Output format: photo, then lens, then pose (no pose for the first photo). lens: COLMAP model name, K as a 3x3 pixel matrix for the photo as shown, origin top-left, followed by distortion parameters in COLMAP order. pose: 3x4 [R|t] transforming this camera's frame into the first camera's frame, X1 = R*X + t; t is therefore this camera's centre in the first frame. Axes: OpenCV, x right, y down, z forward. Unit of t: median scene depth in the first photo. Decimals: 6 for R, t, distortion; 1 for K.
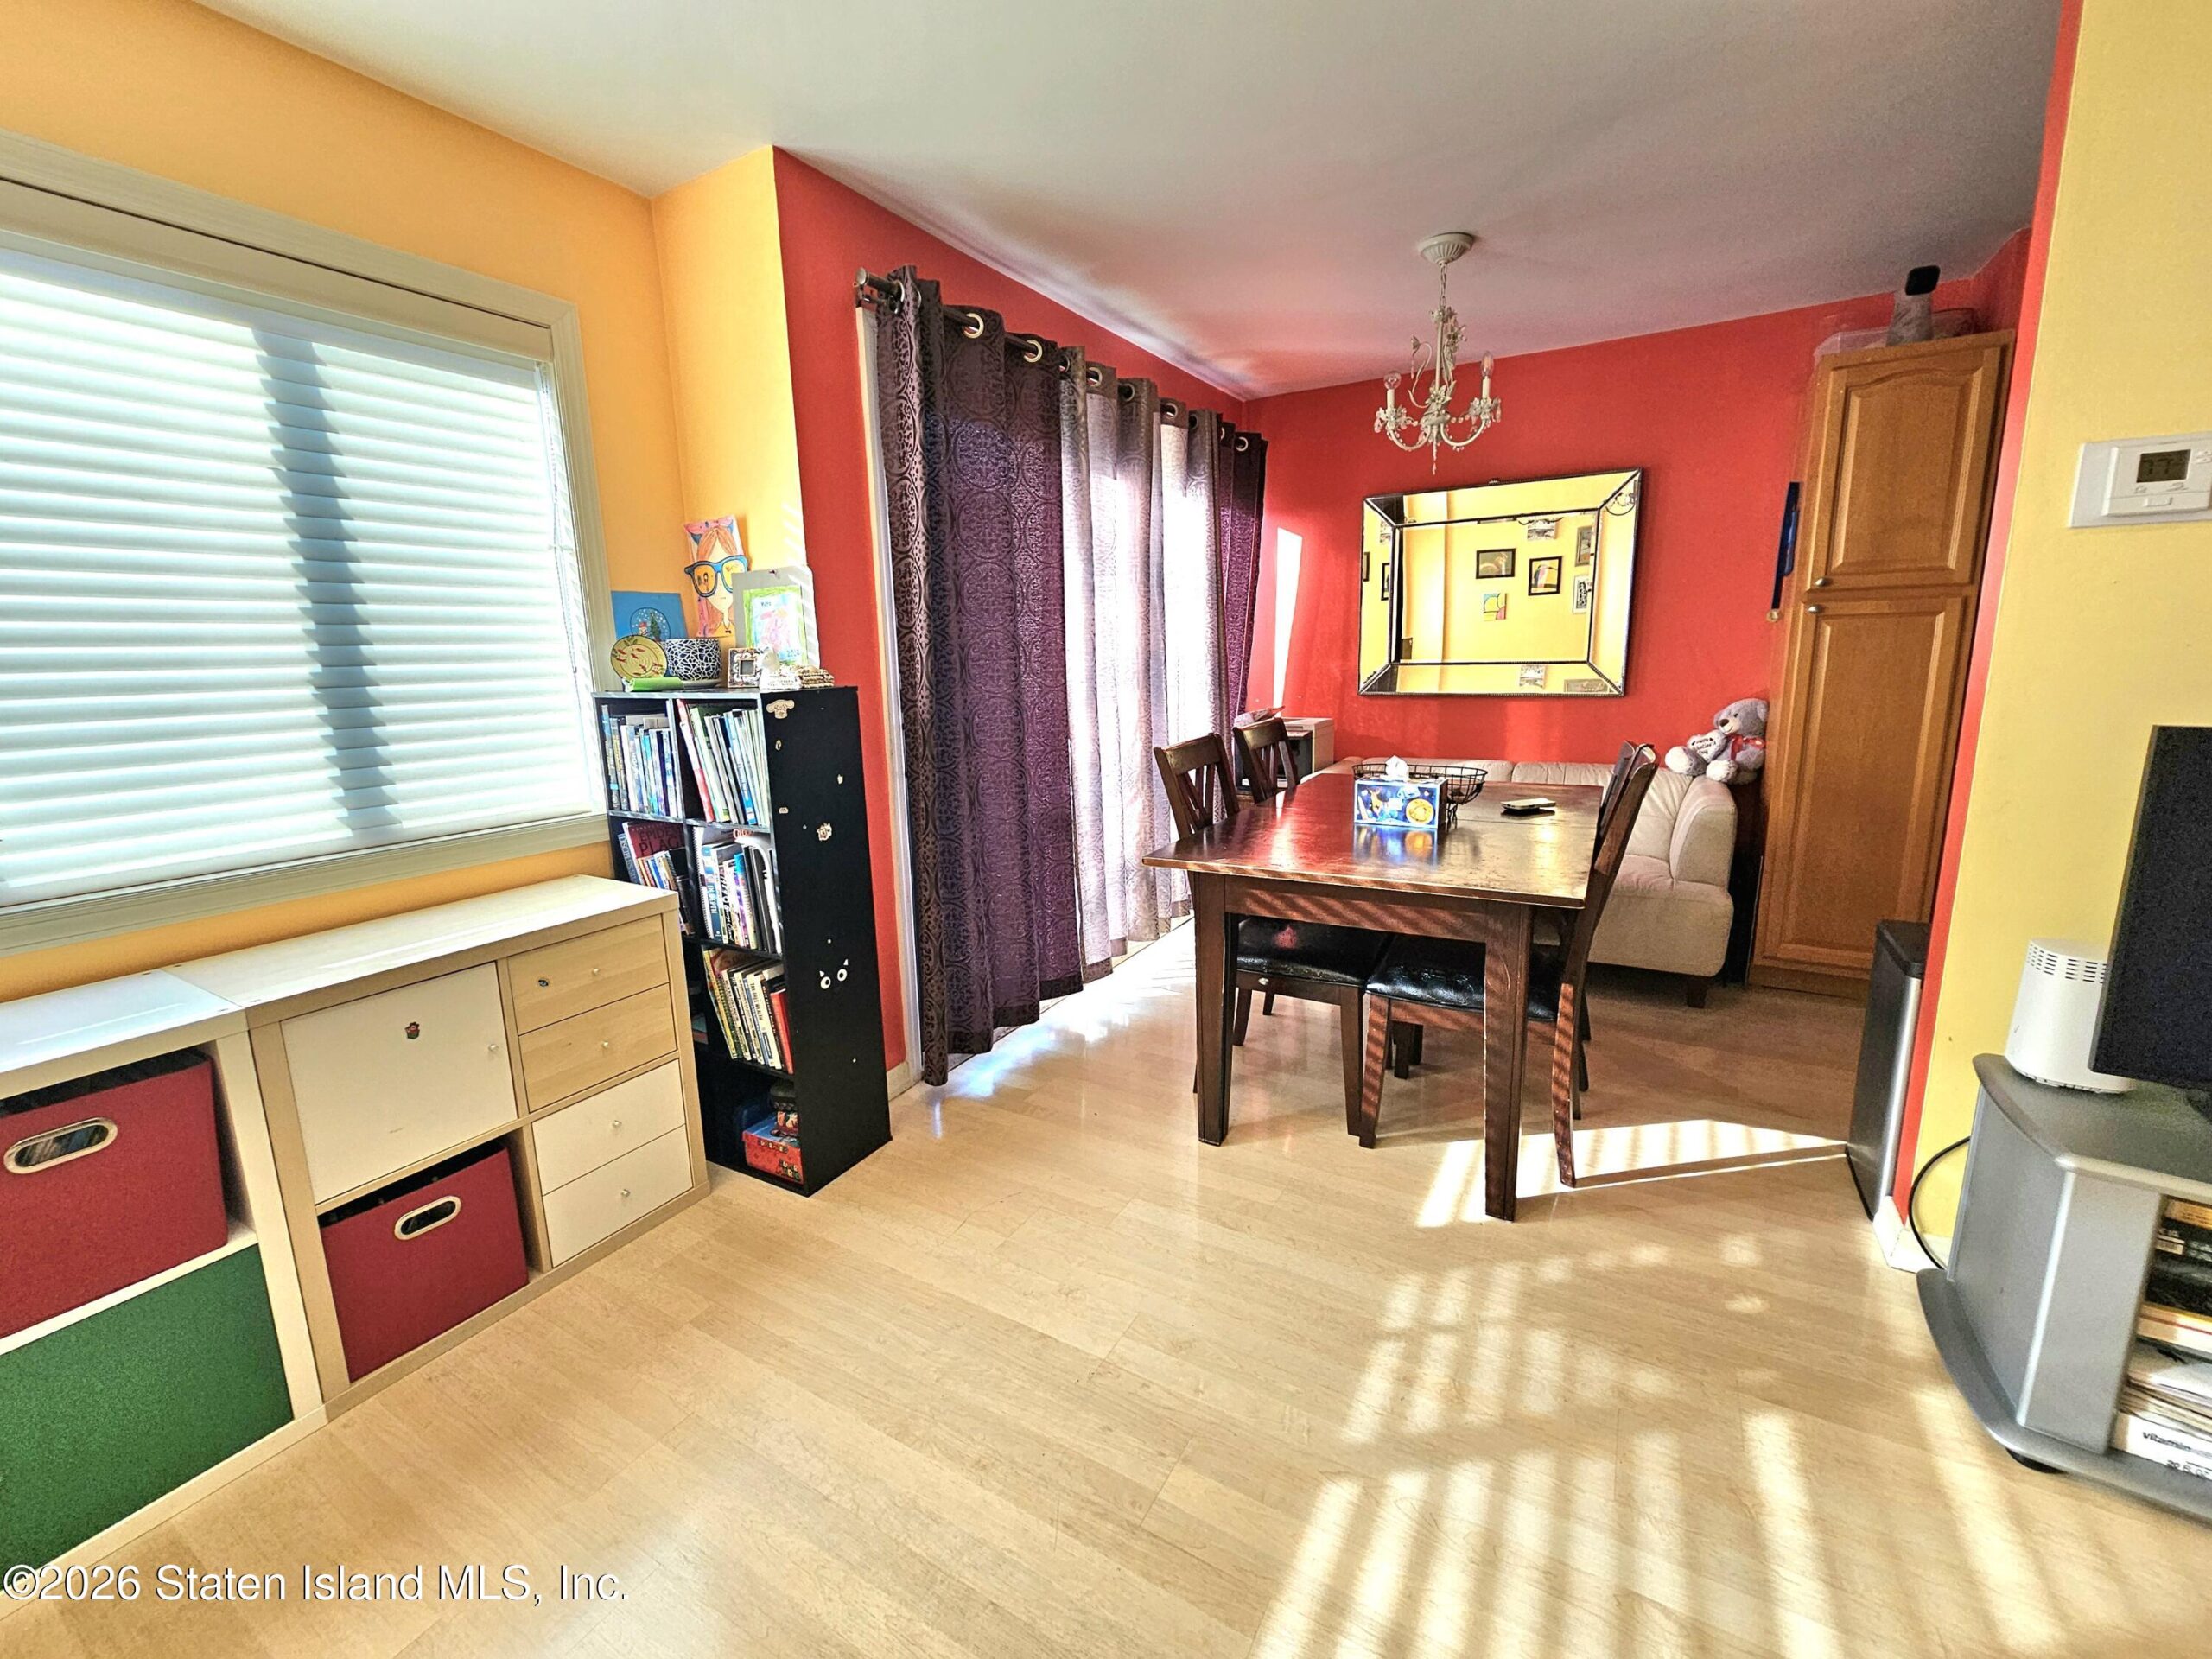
lens RADIAL K [[911.6, 0, 1115.7], [0, 911.6, 820.1], [0, 0, 1]] dist [0.004059, -0.001687]
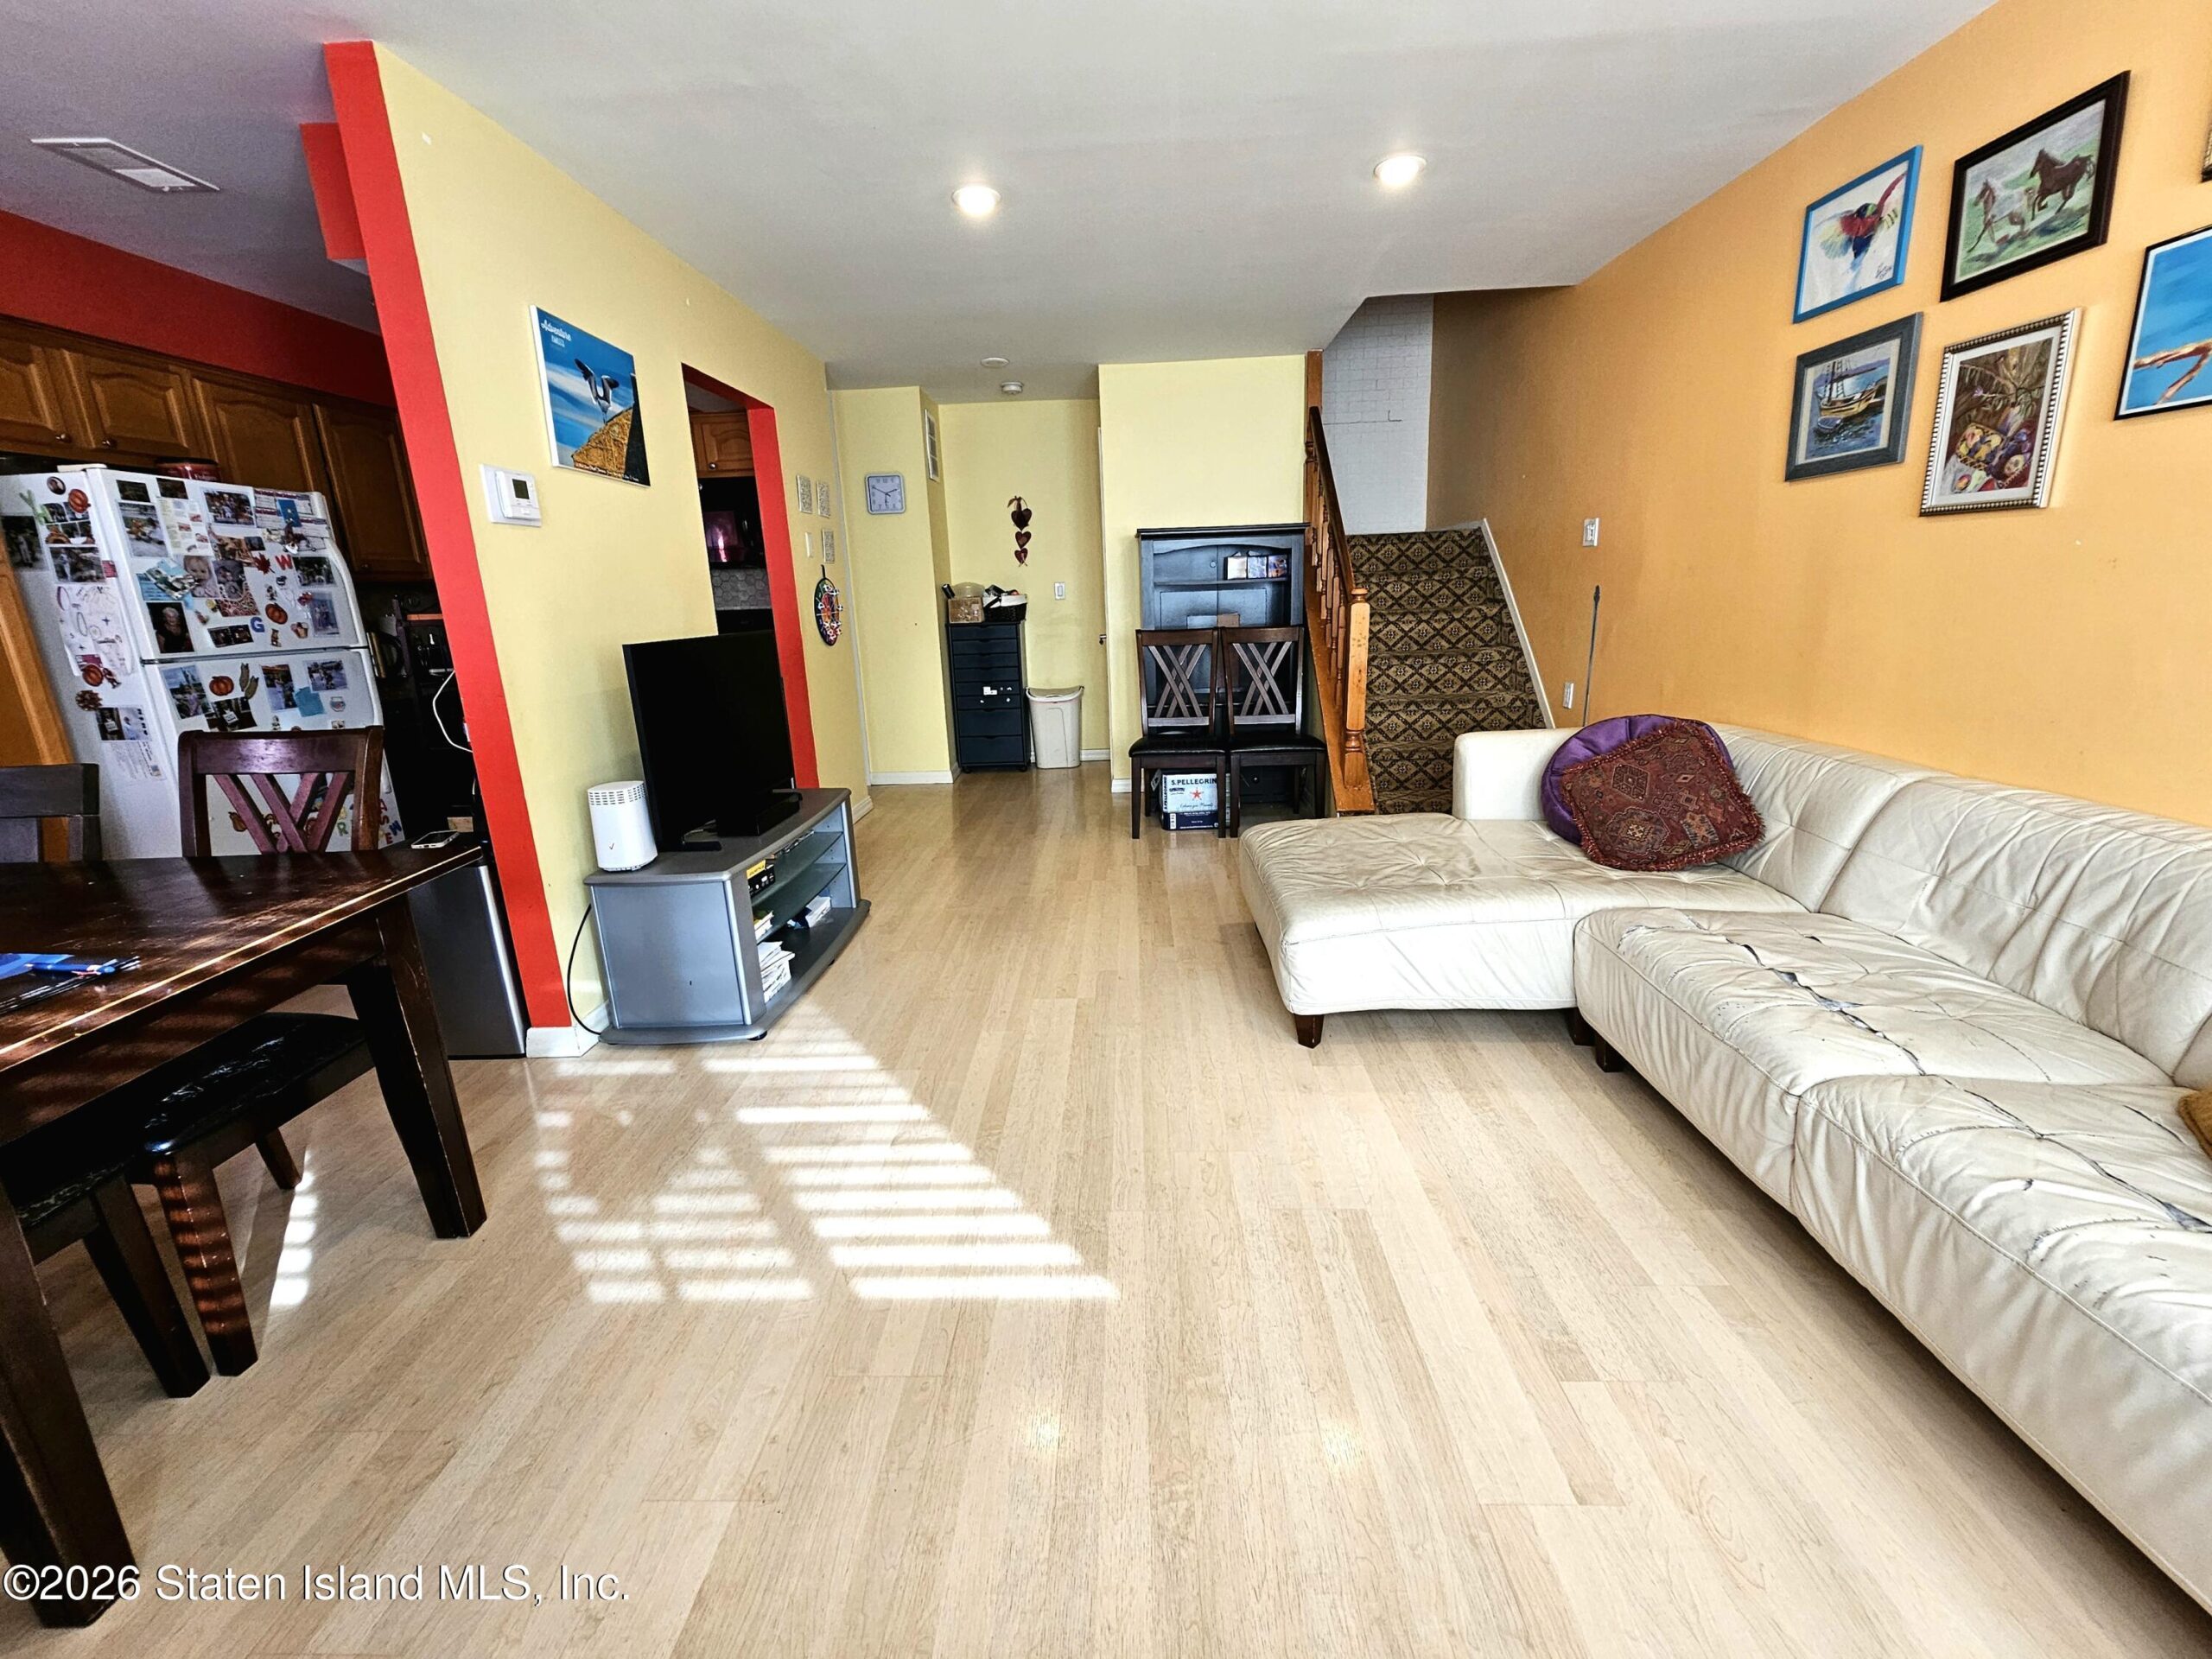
lens RADIAL K [[911.6, 0, 1093.0], [0, 911.6, 818.3], [0, 0, 1]] dist [0.004059, -0.001687]
pose [[-0.468545, -0.186104, 0.863615, -0.524156], [0.213477, 0.924739, 0.315095, -0.098472], [-0.857259, 0.331998, -0.393553, 0.638355]]
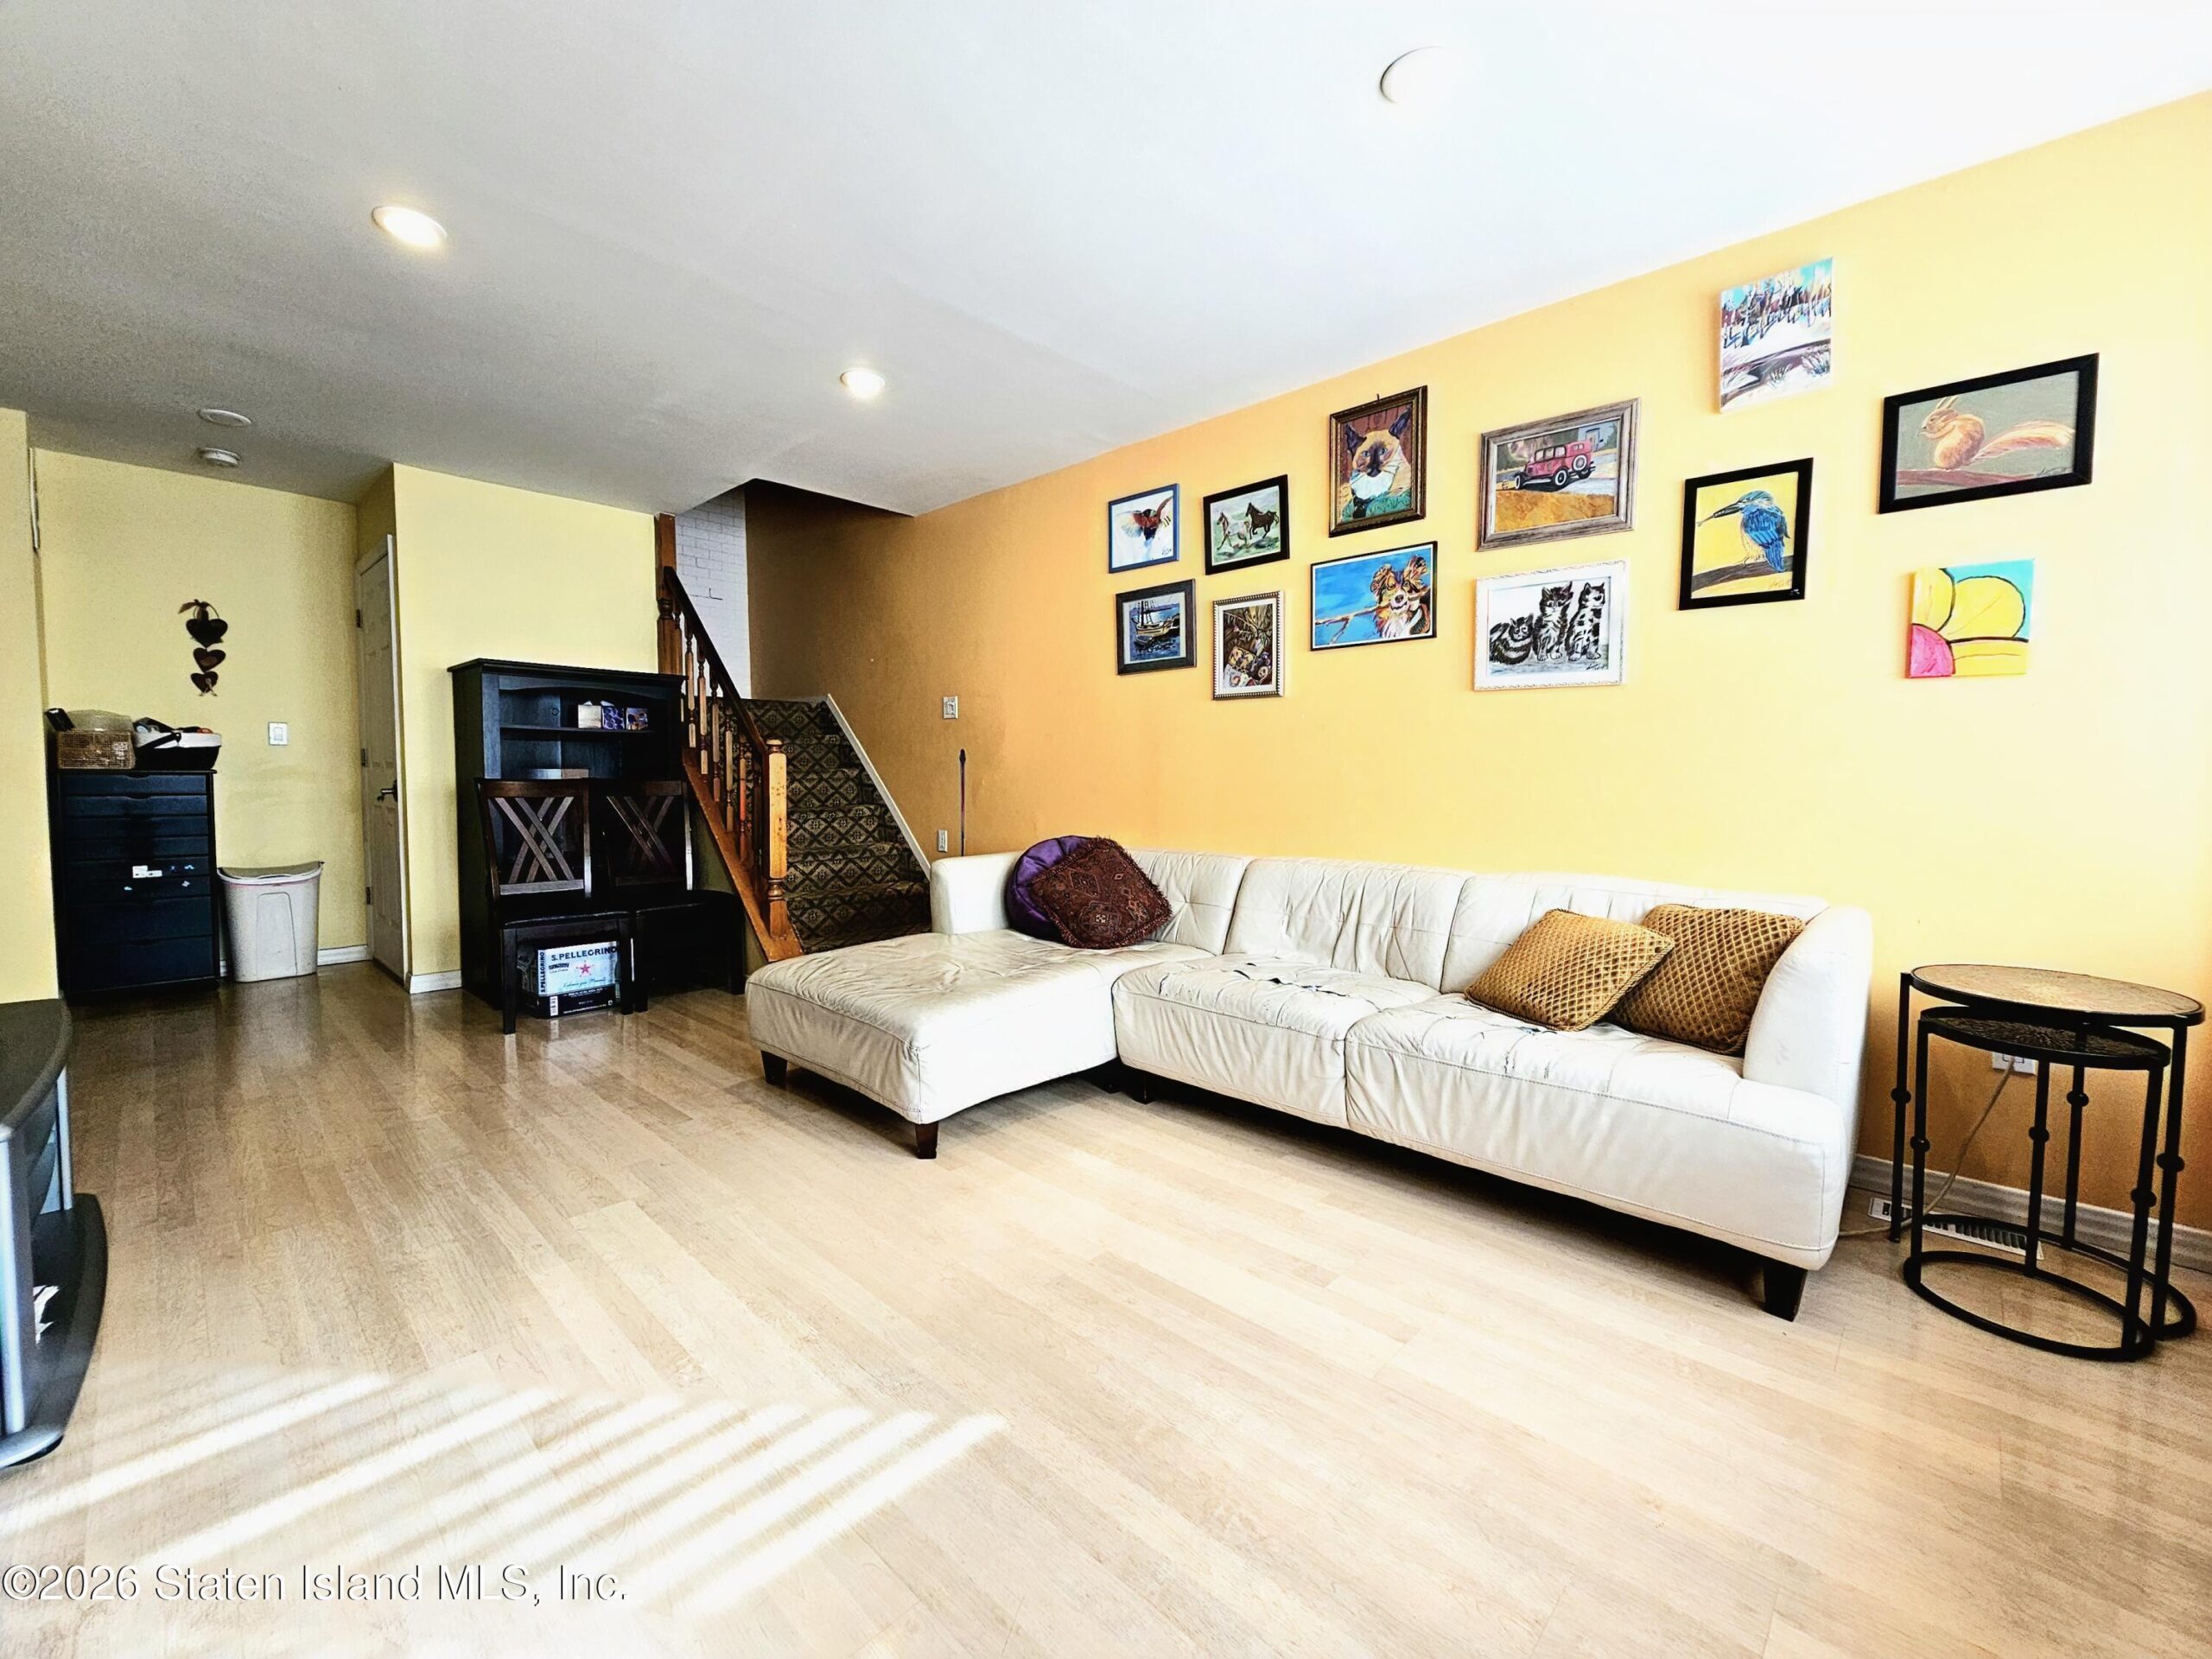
lens RADIAL K [[911.6, 0, 1103.5], [0, 911.6, 818.8], [0, 0, 1]] dist [0.004059, -0.001687]
pose [[-0.973018, -0.000013, 0.230730, -0.225822], [0.055303, 0.970837, 0.233277, -0.076901], [-0.224004, 0.239743, -0.944641, 0.926123]]
